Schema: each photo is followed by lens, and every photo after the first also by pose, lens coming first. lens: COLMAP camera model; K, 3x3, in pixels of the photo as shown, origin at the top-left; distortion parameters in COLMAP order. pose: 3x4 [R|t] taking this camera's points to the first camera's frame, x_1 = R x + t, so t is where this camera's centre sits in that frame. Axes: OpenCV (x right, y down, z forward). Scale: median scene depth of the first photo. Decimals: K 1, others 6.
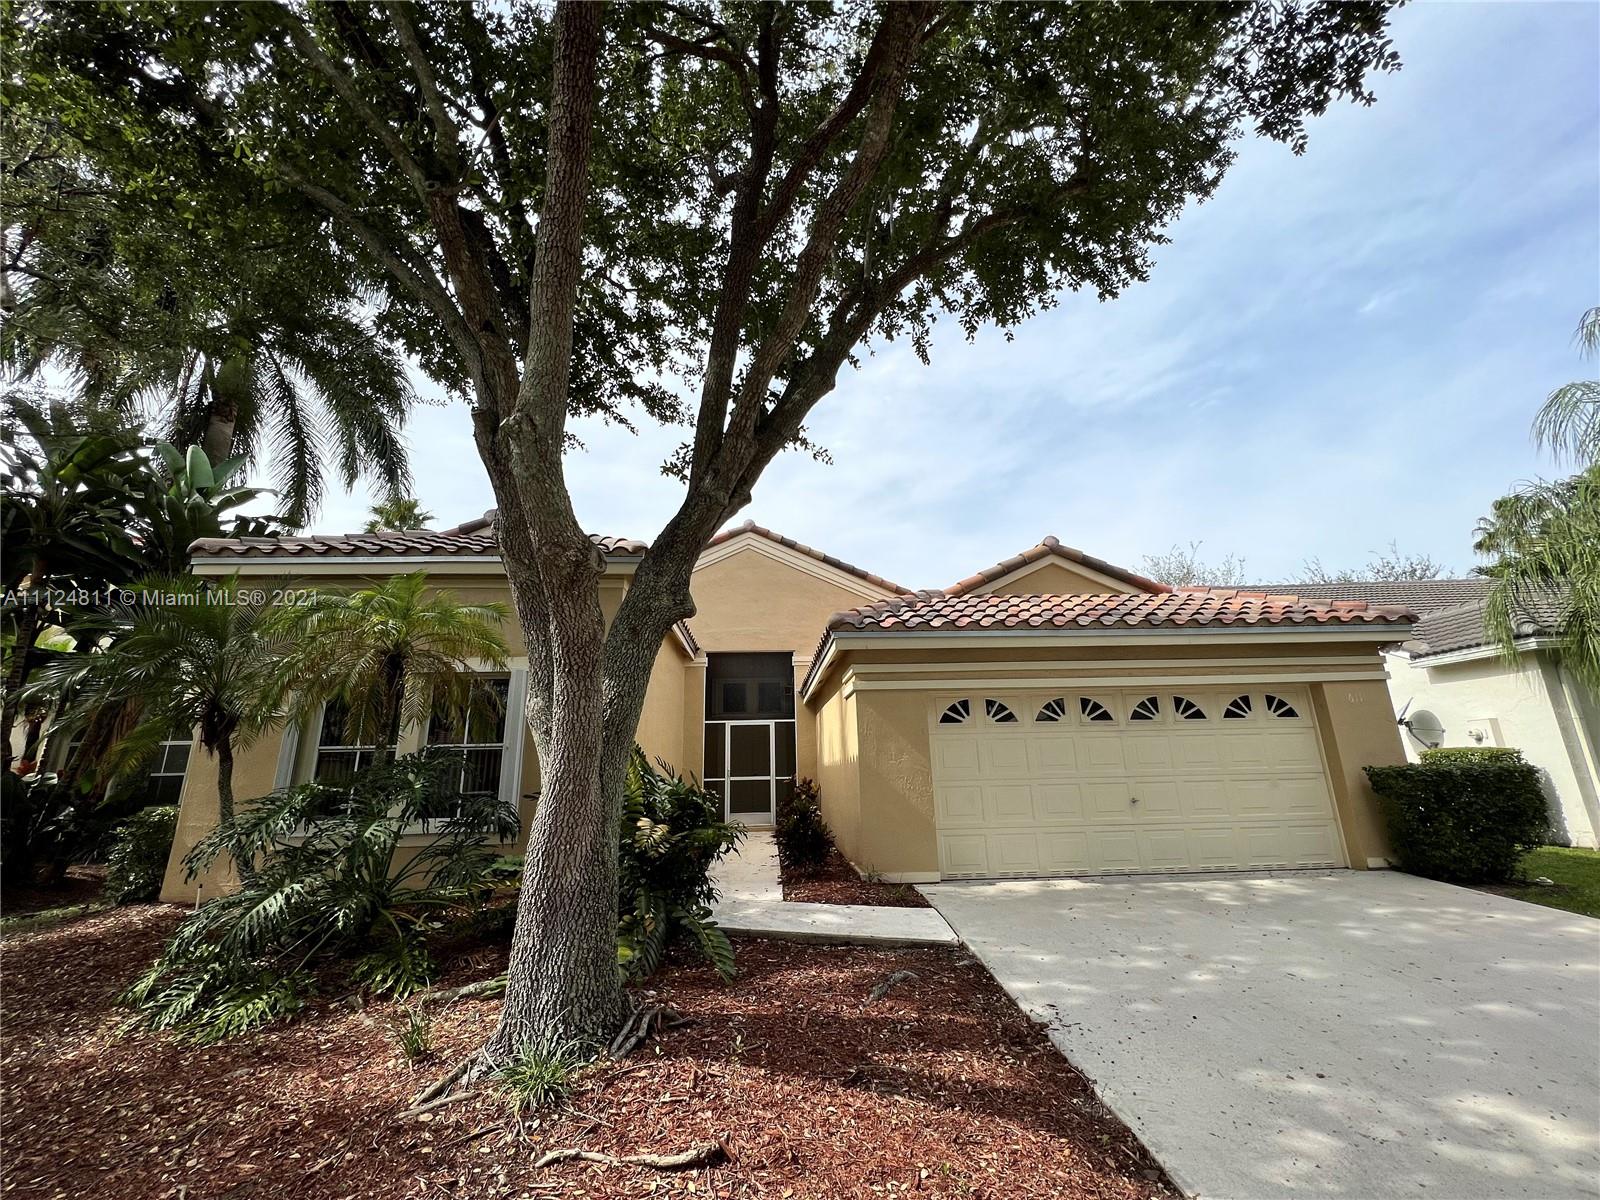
lens RADIAL K [[628.2, 0, 799.2], [0, 628.2, 602.9], [0, 0, 1]] dist [-0.000442, 0.000359]
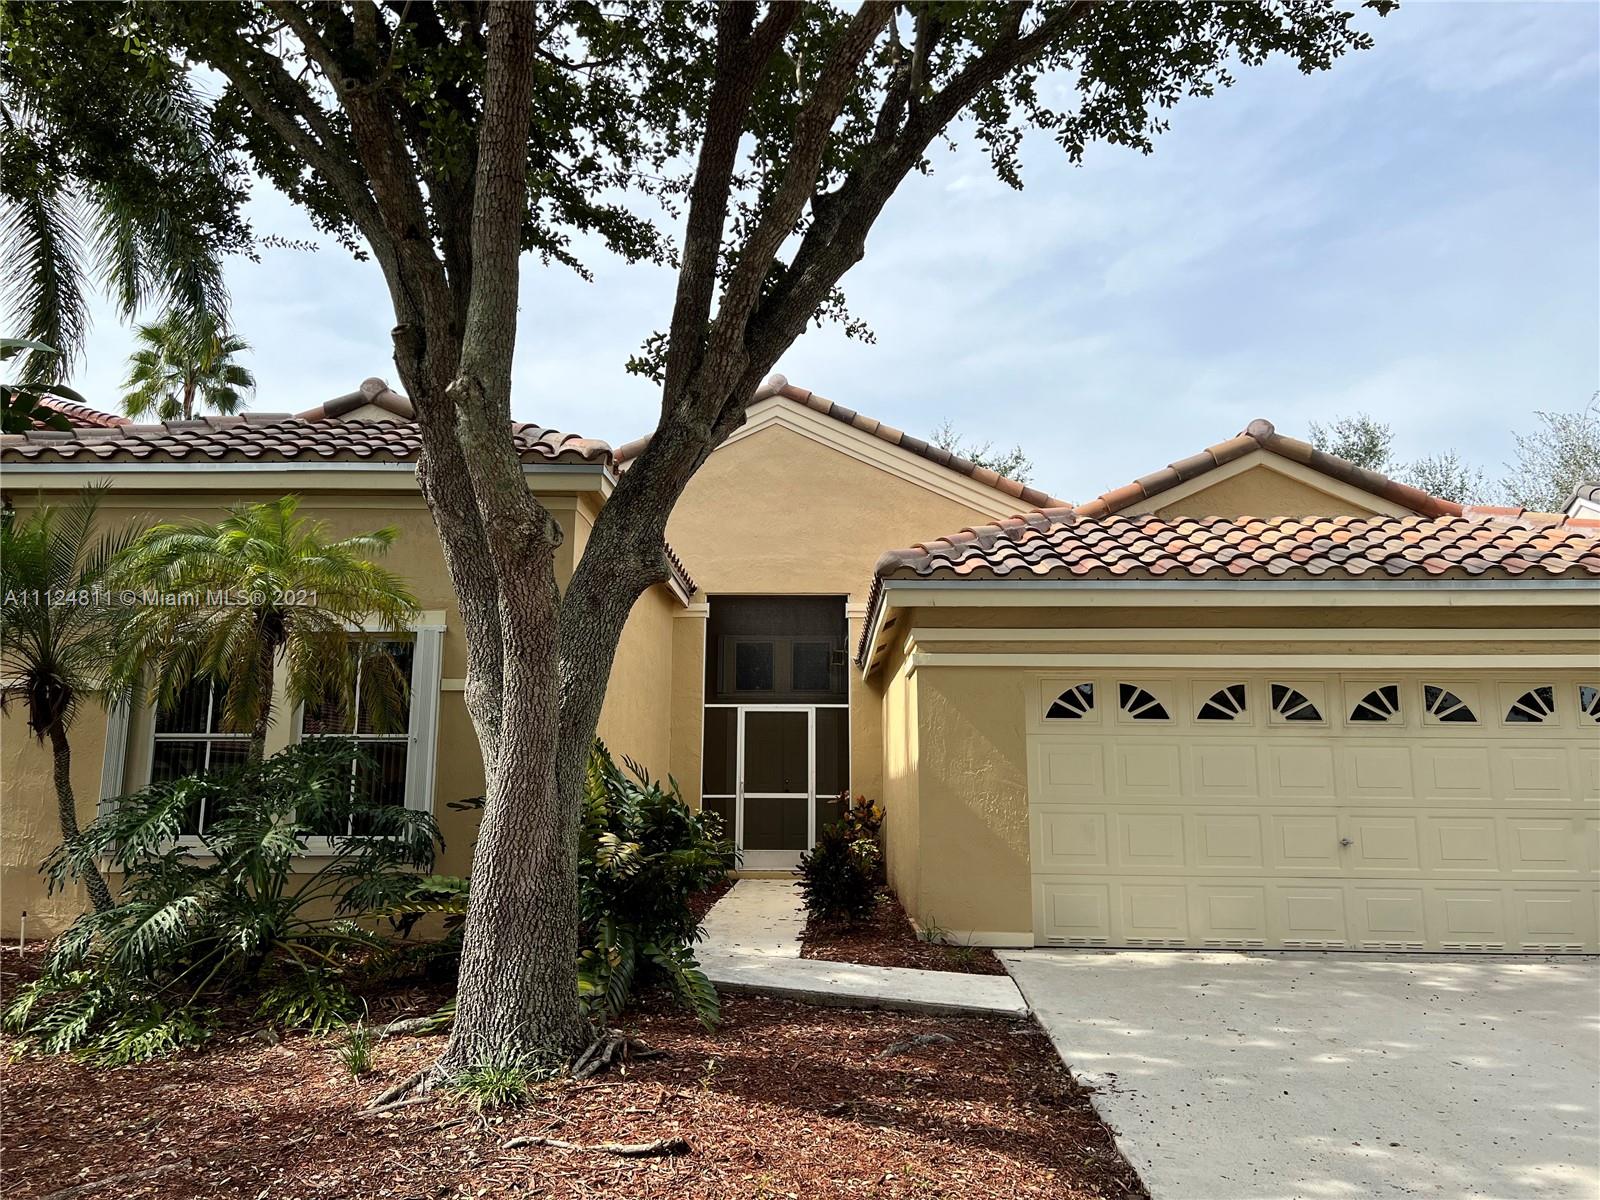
lens RADIAL K [[1154.1, 0, 800.0], [0, 1154.1, 600.0], [0, 0, 1]] dist [0.091480, -0.129923]
pose [[0.996950, 0.013925, -0.076790, 0.087263], [-0.006422, 0.995253, 0.097108, -0.076933], [0.077777, -0.096319, 0.992307, -0.343610]]
